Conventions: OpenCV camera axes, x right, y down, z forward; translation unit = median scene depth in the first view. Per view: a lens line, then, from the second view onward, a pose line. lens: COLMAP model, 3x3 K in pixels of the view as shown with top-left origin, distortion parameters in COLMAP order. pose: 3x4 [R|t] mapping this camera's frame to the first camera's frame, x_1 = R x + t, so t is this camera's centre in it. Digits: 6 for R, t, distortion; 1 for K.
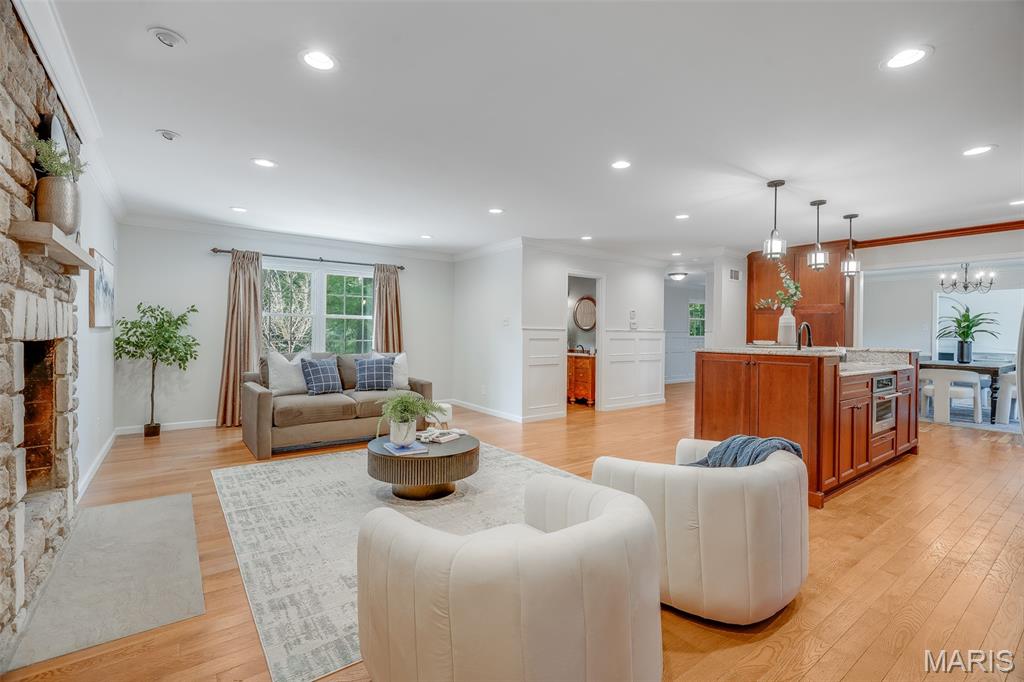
lens RADIAL K [[465.8, 0, 505.8], [0, 465.8, 323.0], [0, 0, 1]] dist [-0.002762, 0.000149]
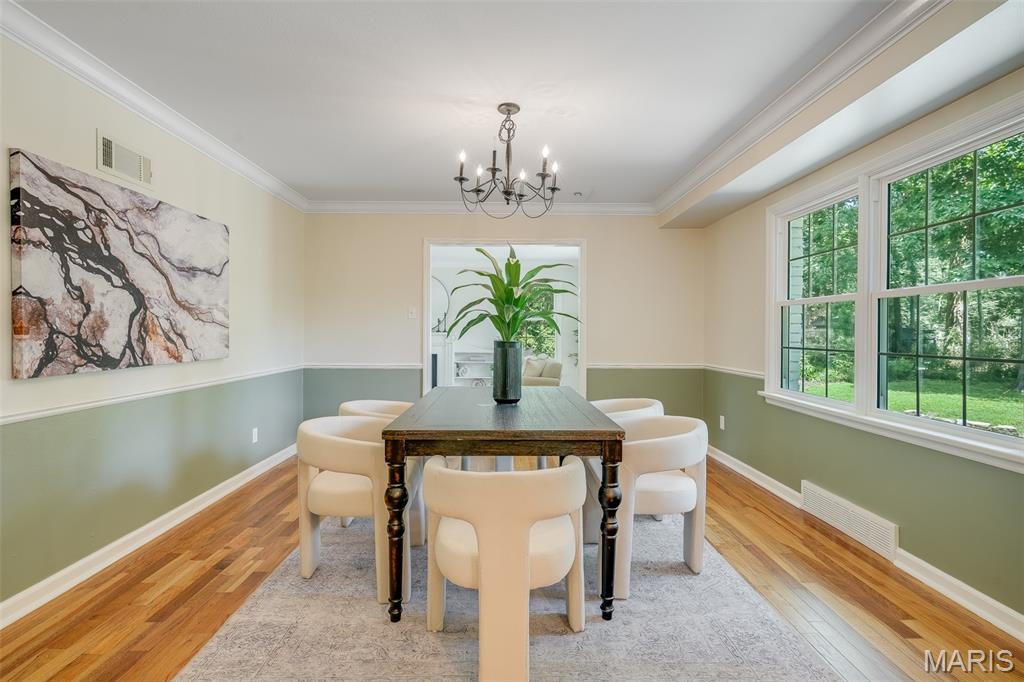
lens RADIAL K [[520.8, 0, 511.7], [0, 520.8, 328.1], [0, 0, 1]] dist [-0.000058, -0.000008]
pose [[0.584564, -0.010980, 0.811274, 0.671272], [-0.005640, 0.999829, 0.017597, 0.022057], [-0.811328, -0.014862, 0.584402, 0.771823]]
